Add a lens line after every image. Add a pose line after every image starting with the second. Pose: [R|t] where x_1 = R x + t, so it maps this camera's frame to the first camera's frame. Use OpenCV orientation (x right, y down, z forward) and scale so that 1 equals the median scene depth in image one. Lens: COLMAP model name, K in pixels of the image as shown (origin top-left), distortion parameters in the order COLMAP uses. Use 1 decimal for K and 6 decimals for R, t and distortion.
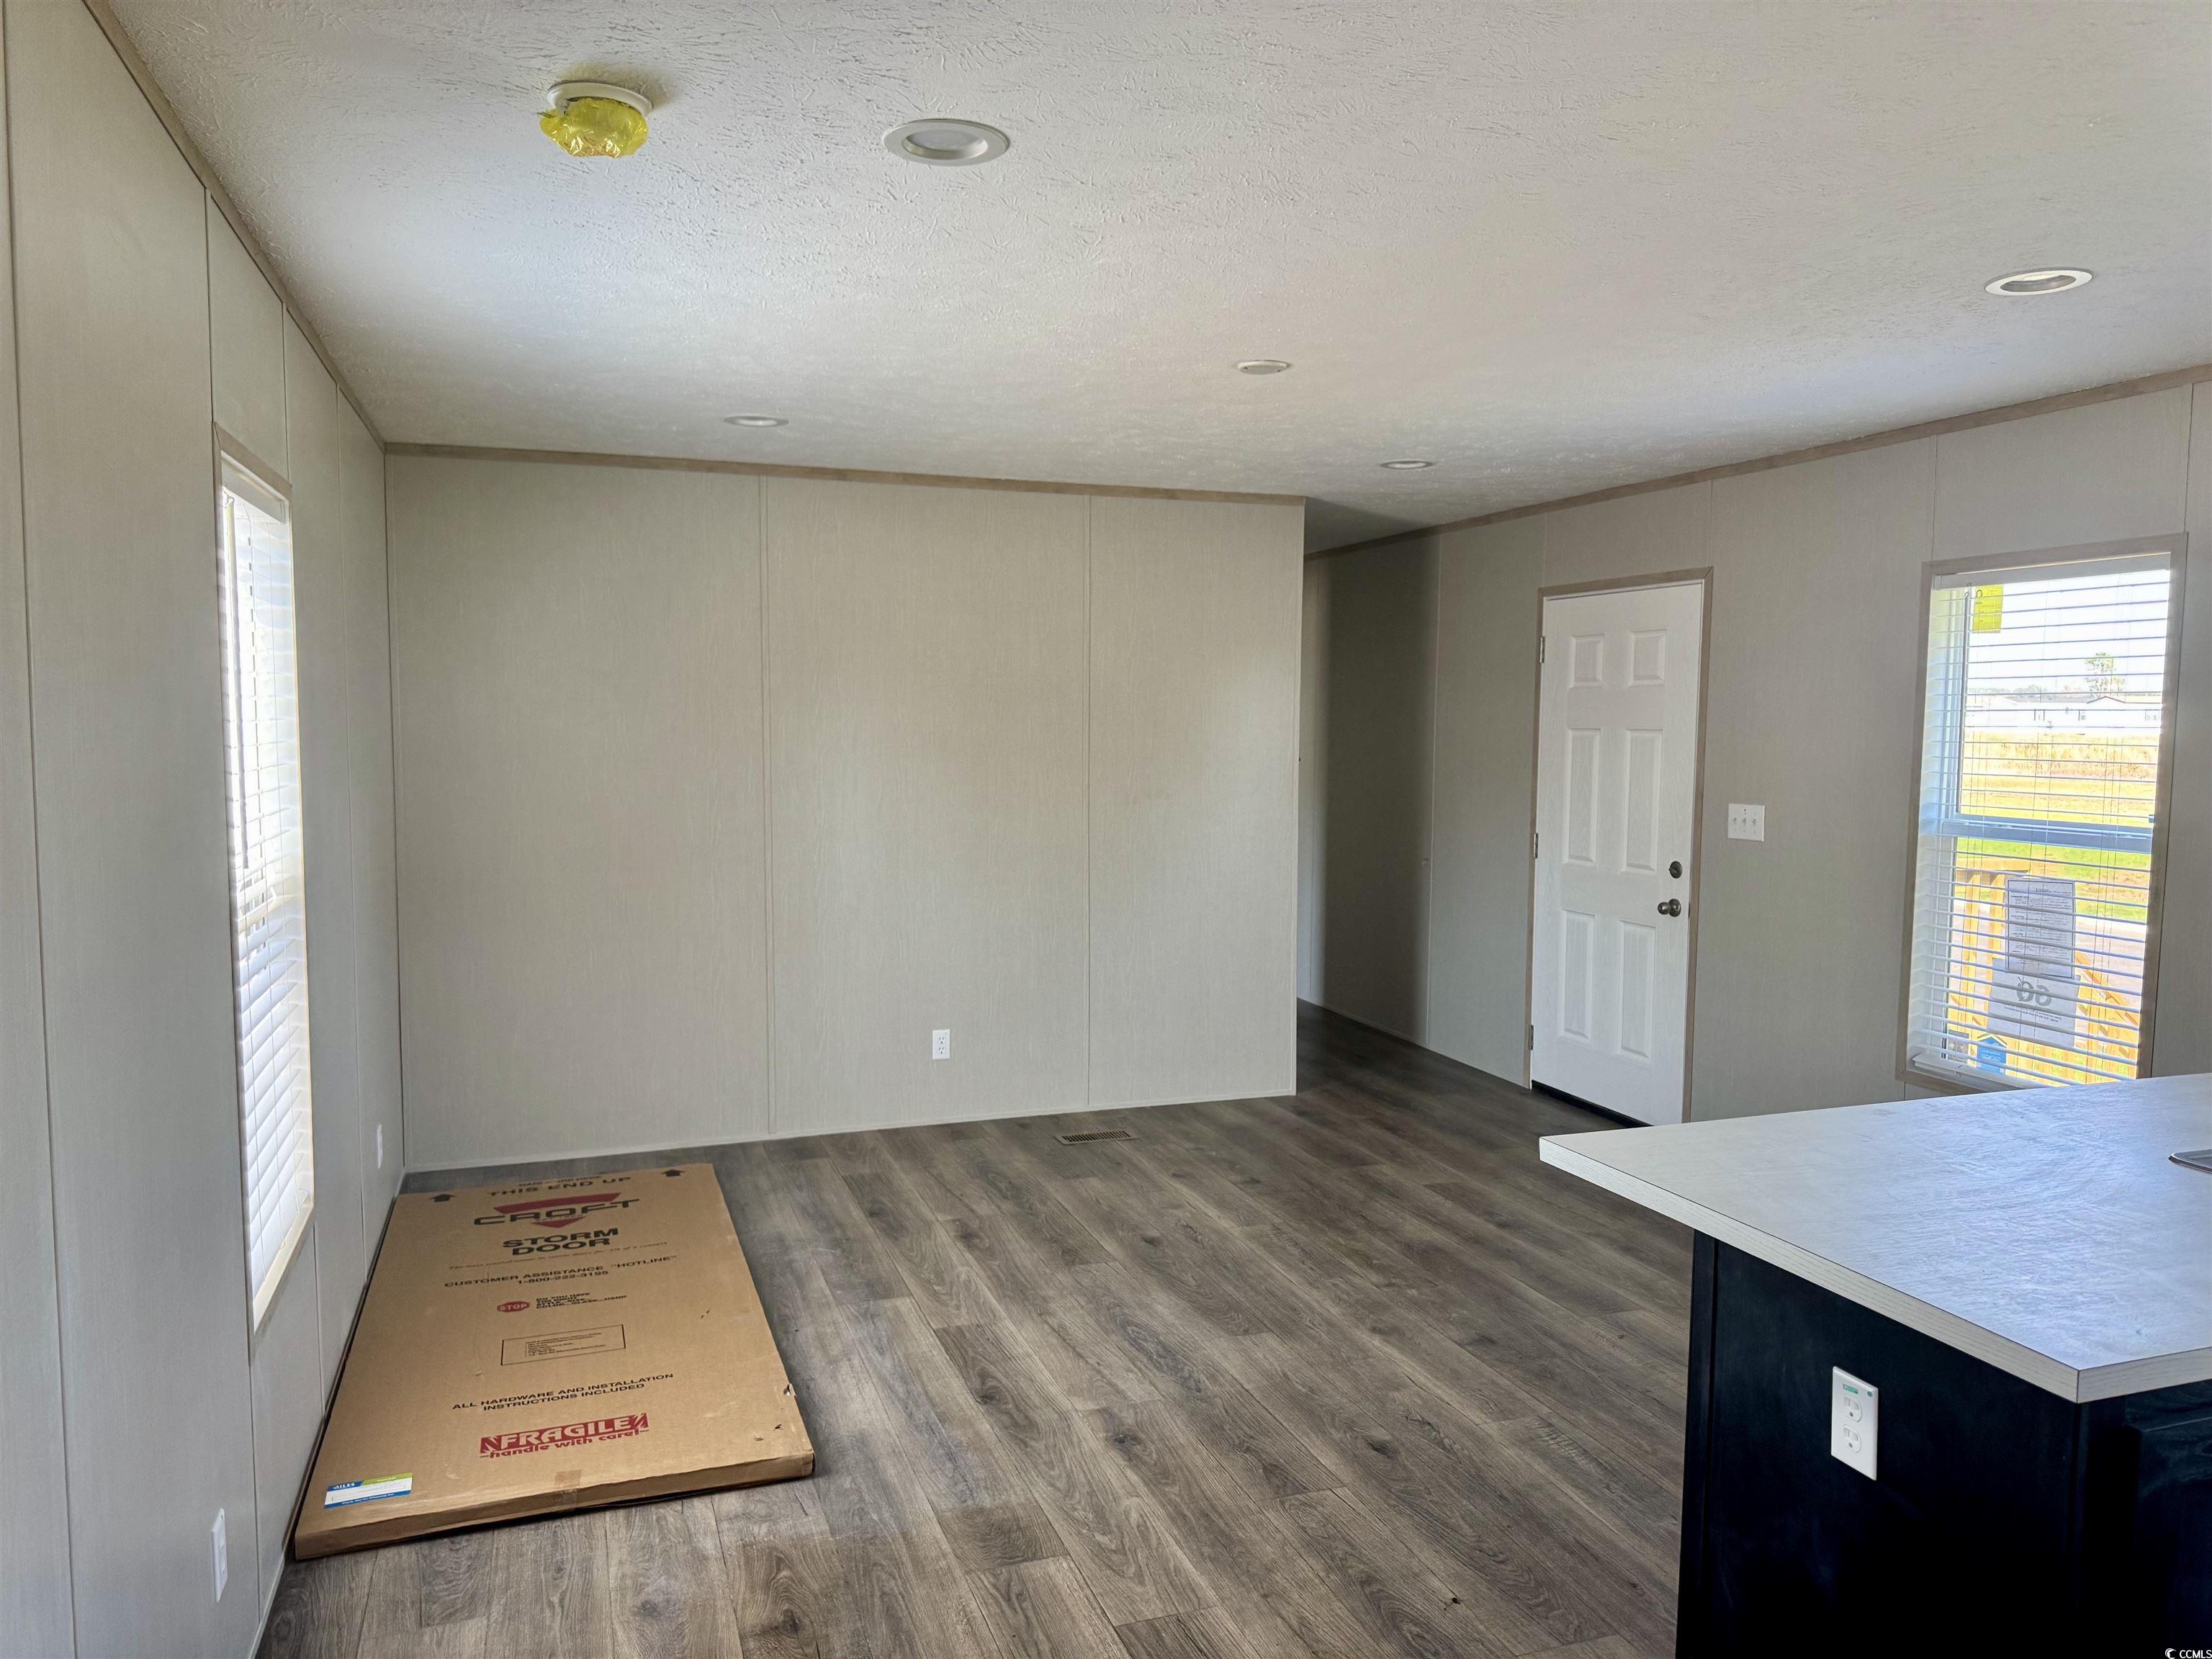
lens RADIAL K [[1563.2, 0, 1106.0], [0, 1563.2, 829.5], [0, 0, 1]] dist [0.047810, -0.001984]
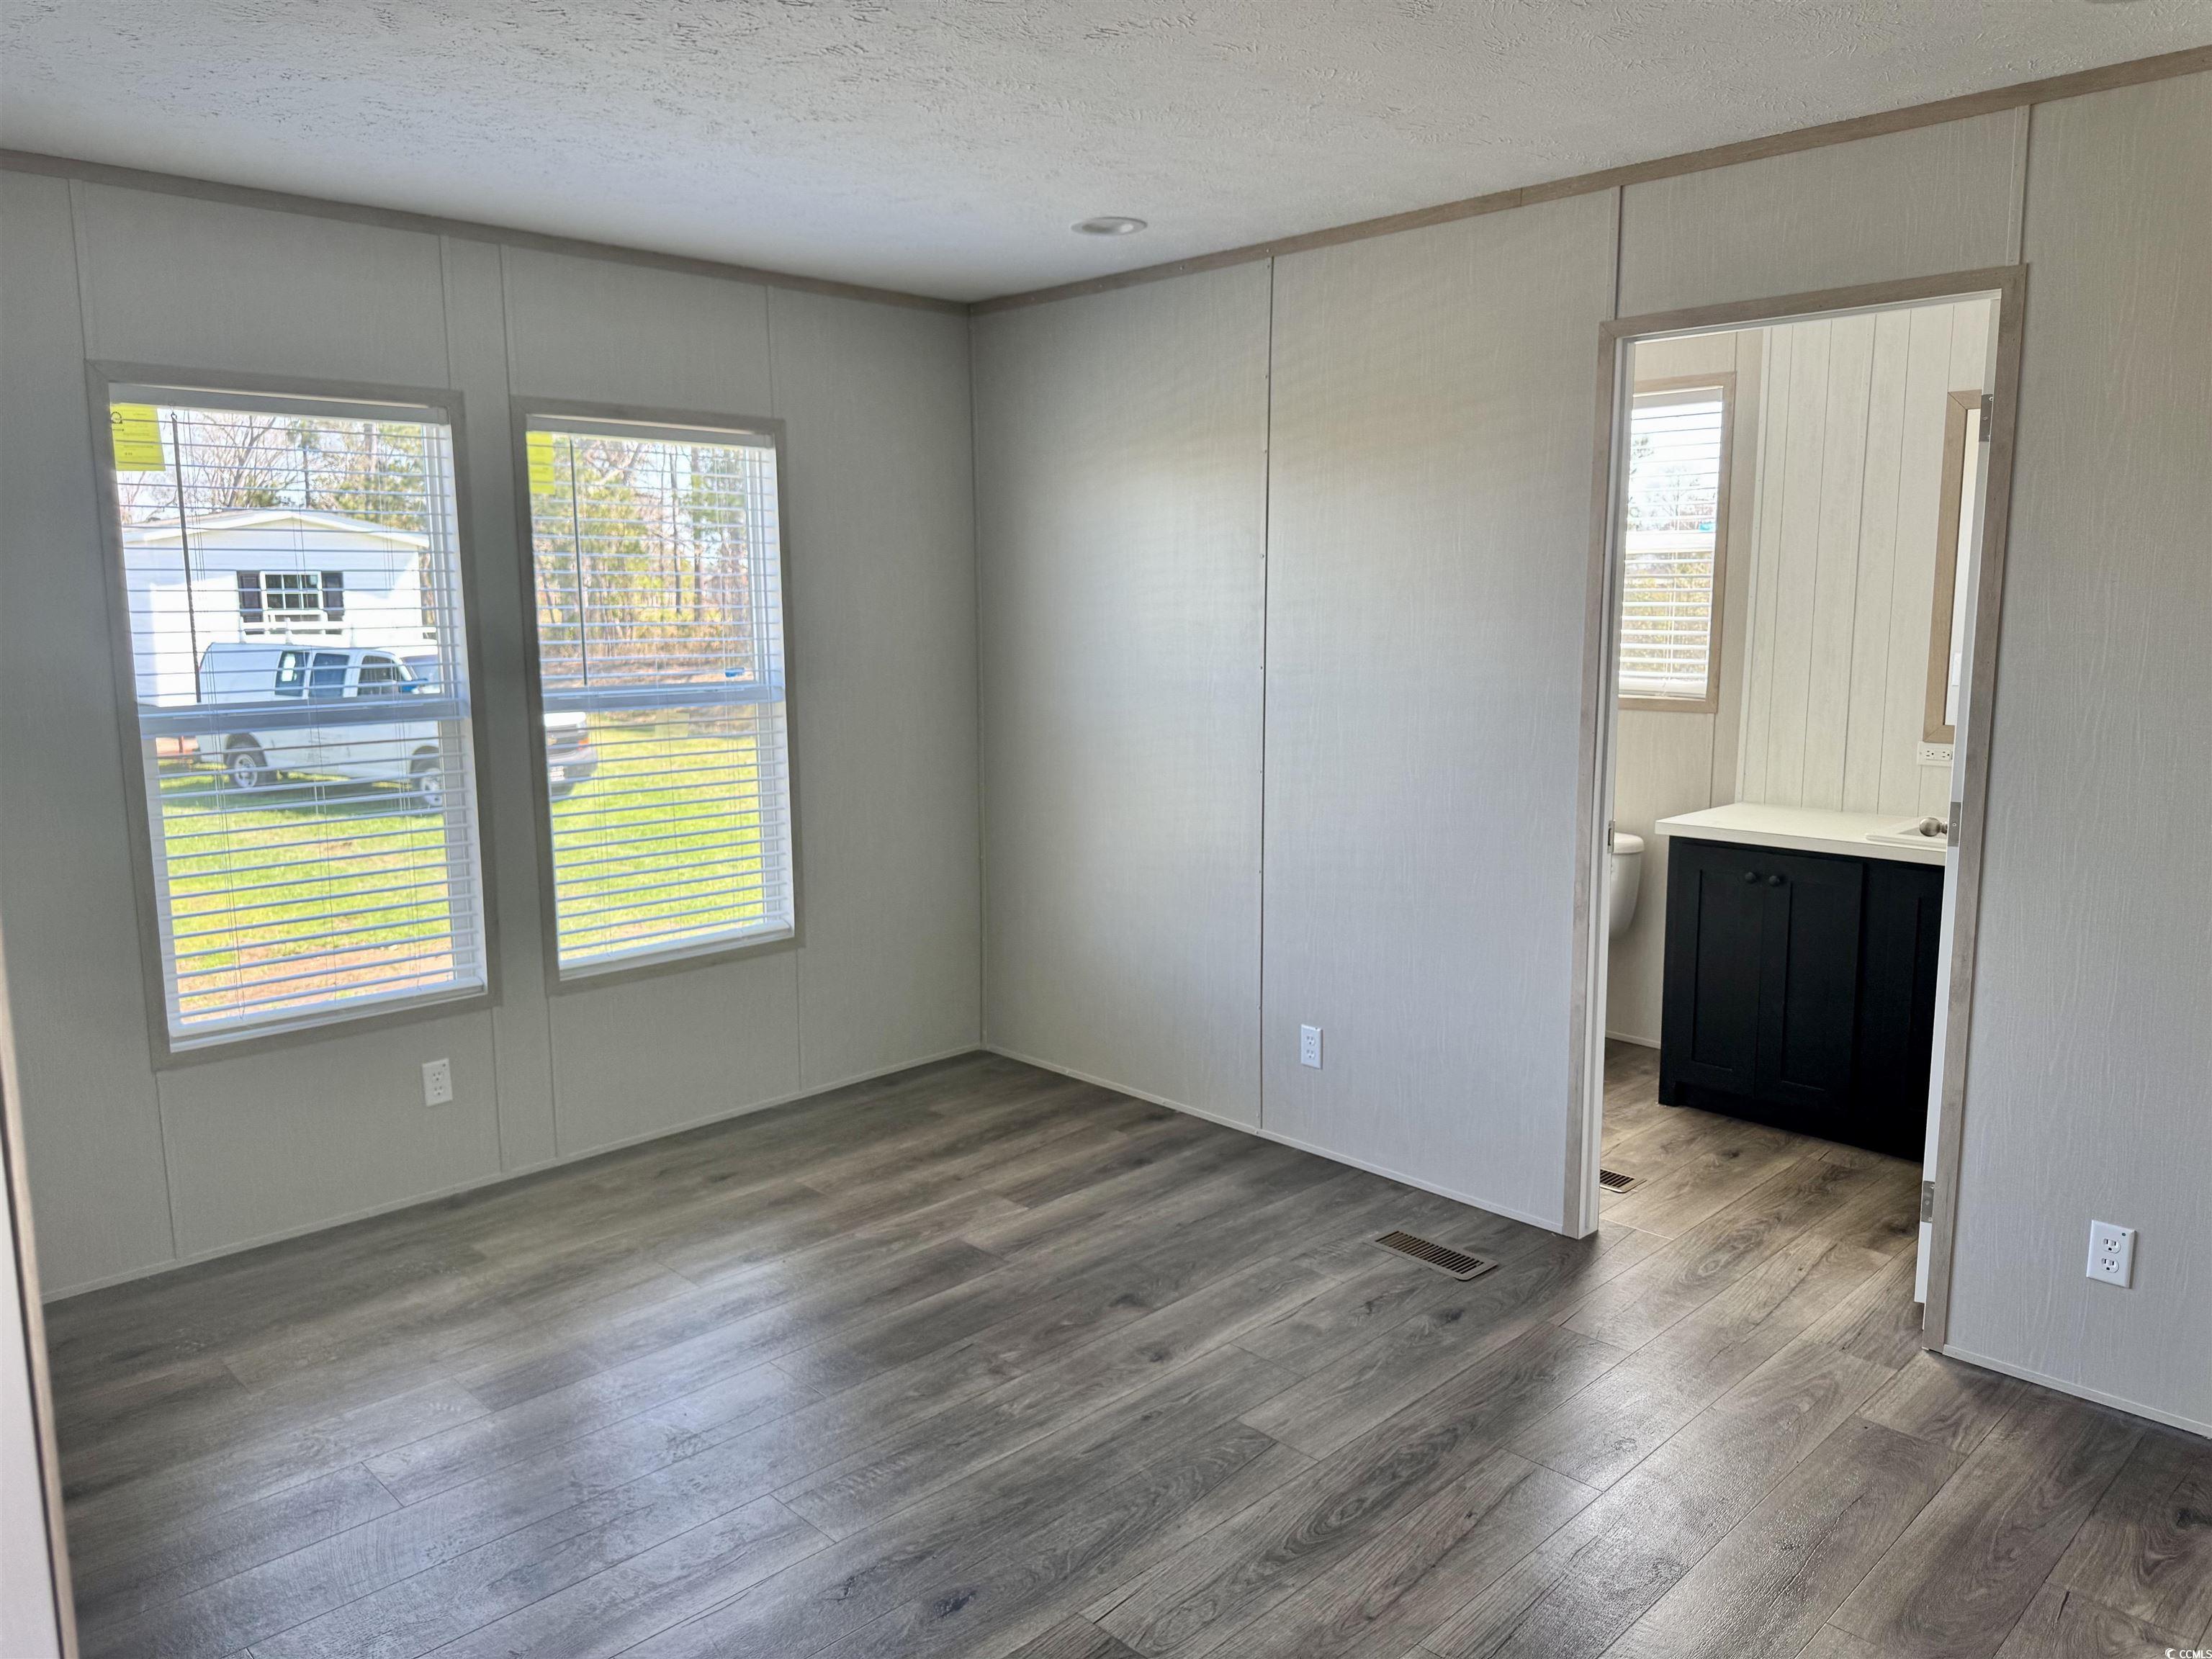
lens RADIAL K [[1508.7, 0, 1106.0], [0, 1508.7, 829.5], [0, 0, 1]] dist [-0.003814, -0.006330]
pose [[-0.413906, -0.164555, 0.895323, -0.469869], [0.061286, 0.976258, 0.207762, -0.111342], [-0.908254, 0.140865, -0.393994, 1.306010]]
